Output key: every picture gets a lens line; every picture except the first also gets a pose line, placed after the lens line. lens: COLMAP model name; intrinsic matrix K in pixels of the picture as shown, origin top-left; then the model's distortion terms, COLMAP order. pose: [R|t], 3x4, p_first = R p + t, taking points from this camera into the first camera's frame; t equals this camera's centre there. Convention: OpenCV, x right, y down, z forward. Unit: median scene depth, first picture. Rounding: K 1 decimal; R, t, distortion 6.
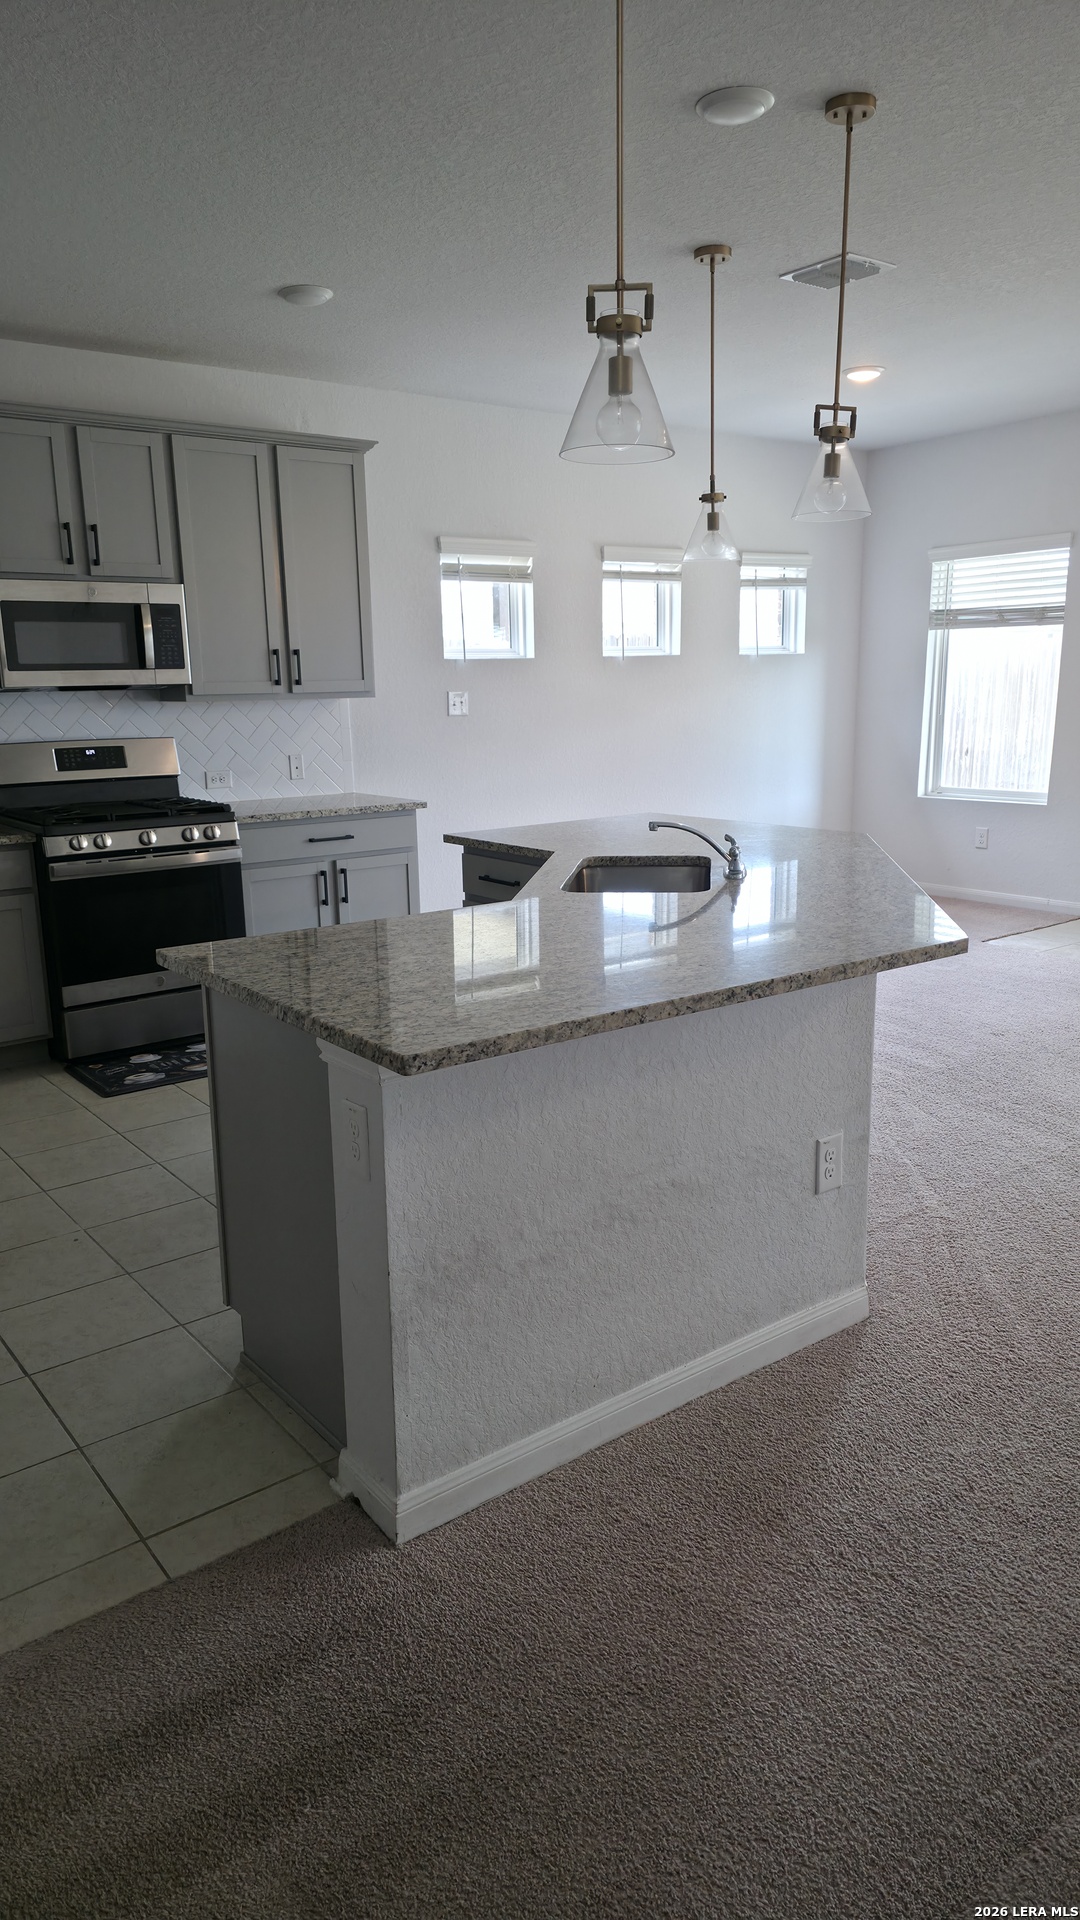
lens RADIAL K [[1247.7, 0, 528.4], [0, 1247.7, 936.9], [0, 0, 1]] dist [0.085987, -0.070013]
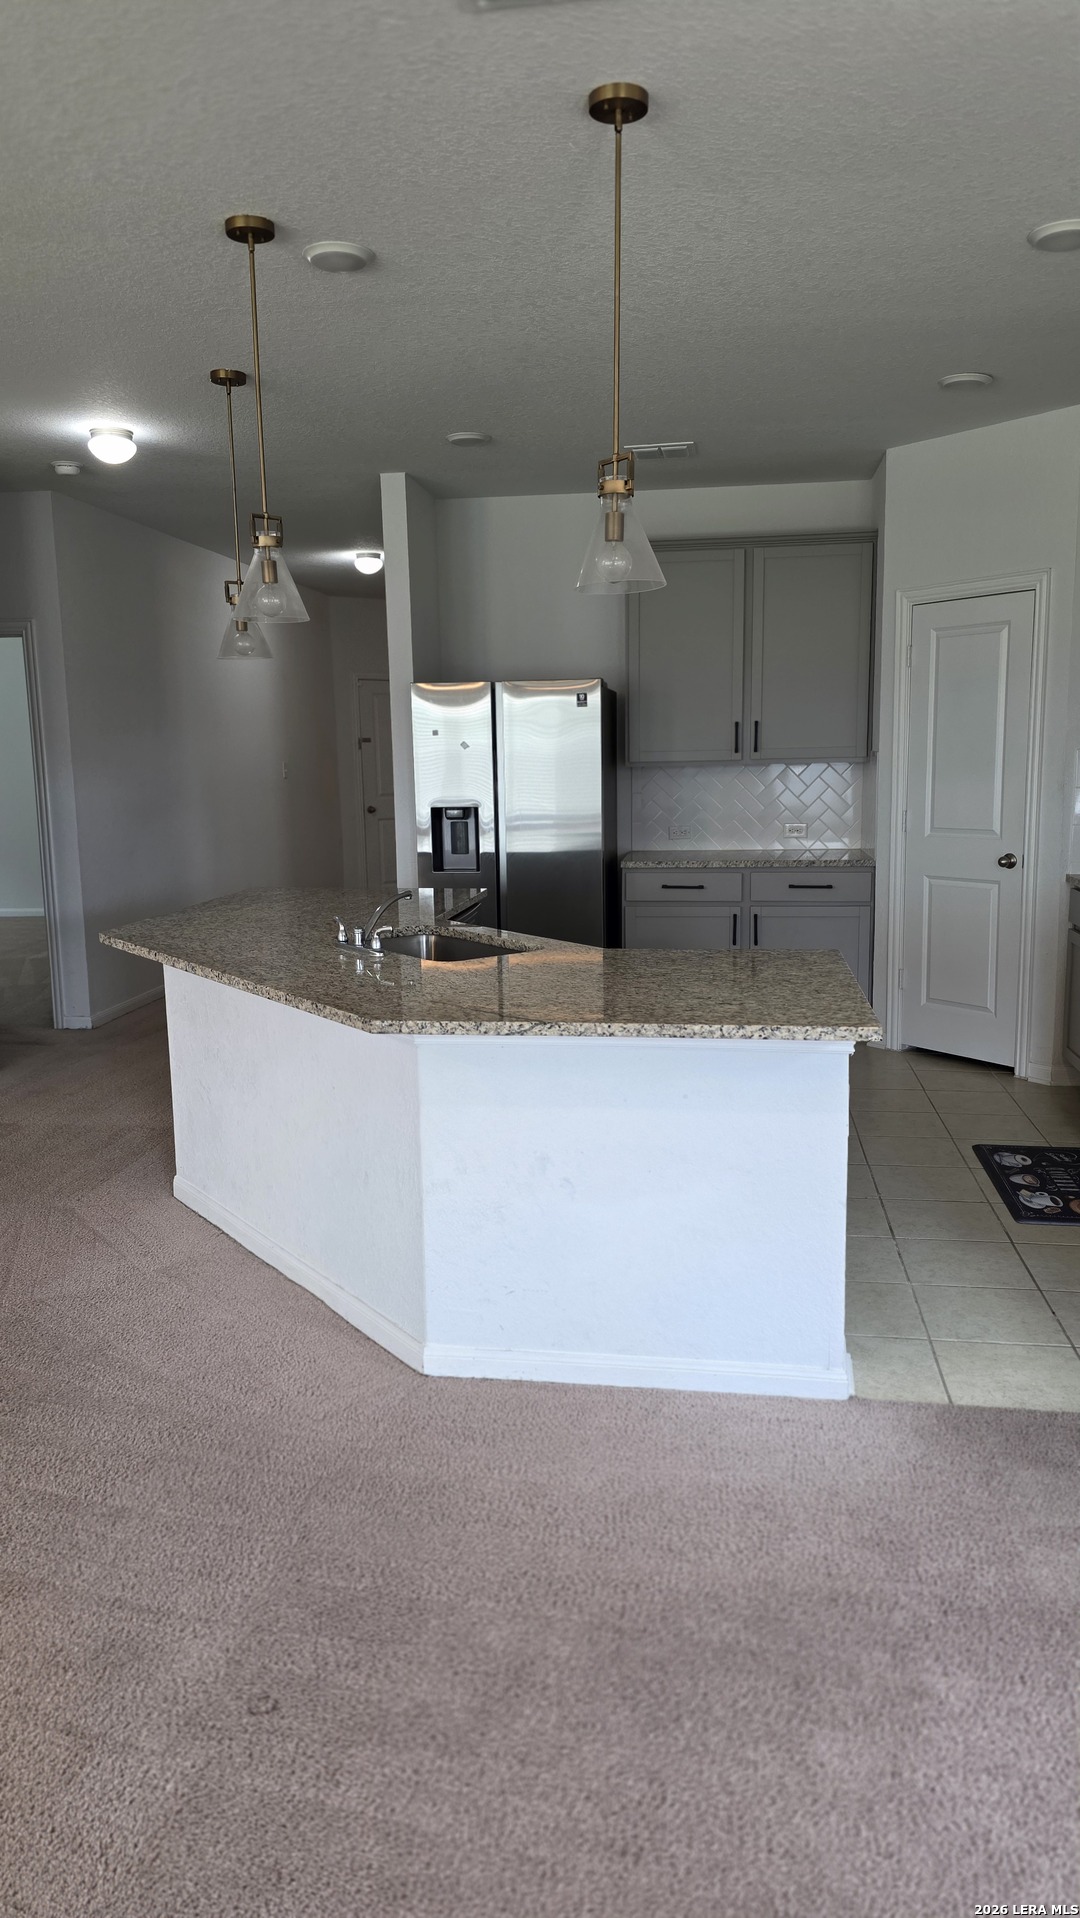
lens RADIAL K [[1267.4, 0, 547.2], [0, 1267.4, 973.6], [0, 0, 1]] dist [0.077589, -0.077701]
pose [[-0.707221, 0.147263, -0.691485, 0.578597], [-0.120244, 0.938762, 0.322904, -0.283869], [0.696692, 0.311511, -0.646205, 1.327900]]
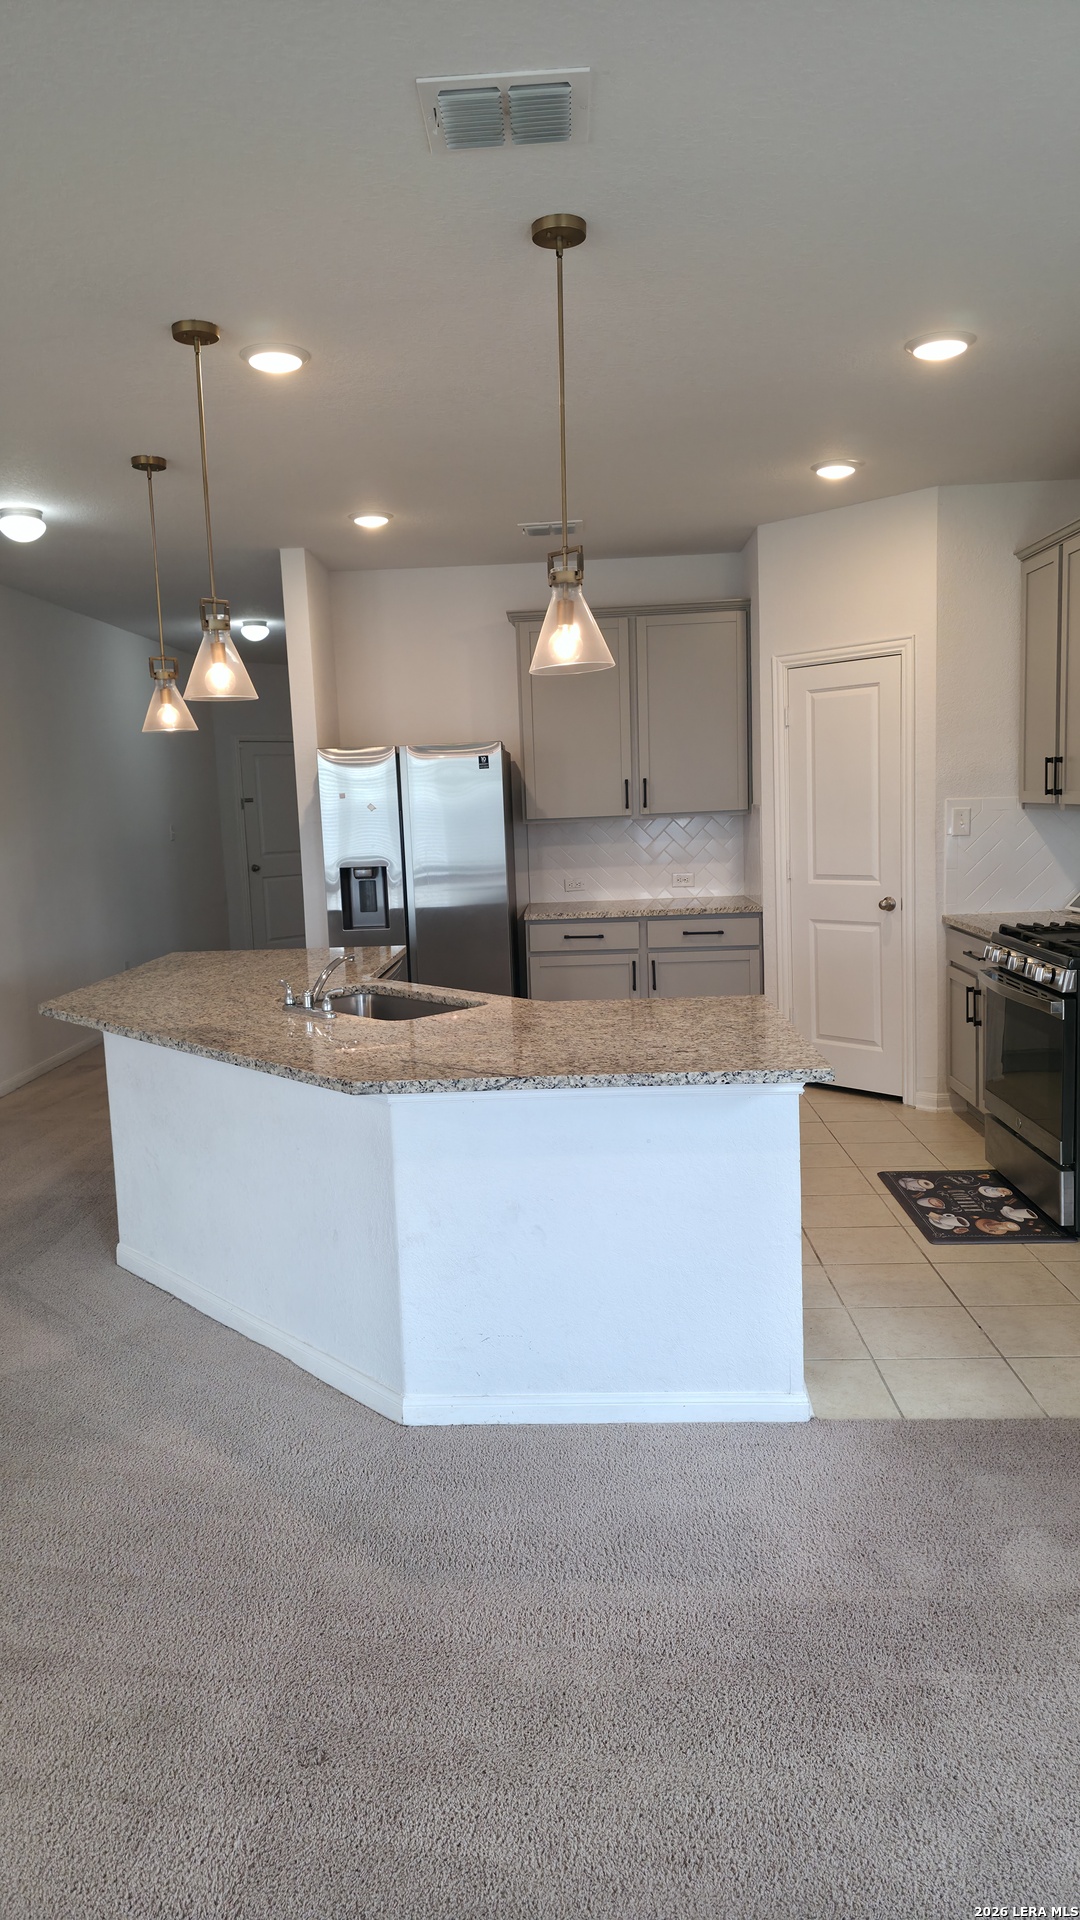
lens RADIAL K [[1242.9, 0, 532.7], [0, 1242.9, 969.8], [0, 0, 1]] dist [0.071031, -0.069654]
pose [[-0.635886, 0.142598, -0.758495, 0.619166], [-0.112924, 0.955016, 0.274214, -0.288956], [0.763477, 0.260022, -0.591178, 1.307442]]
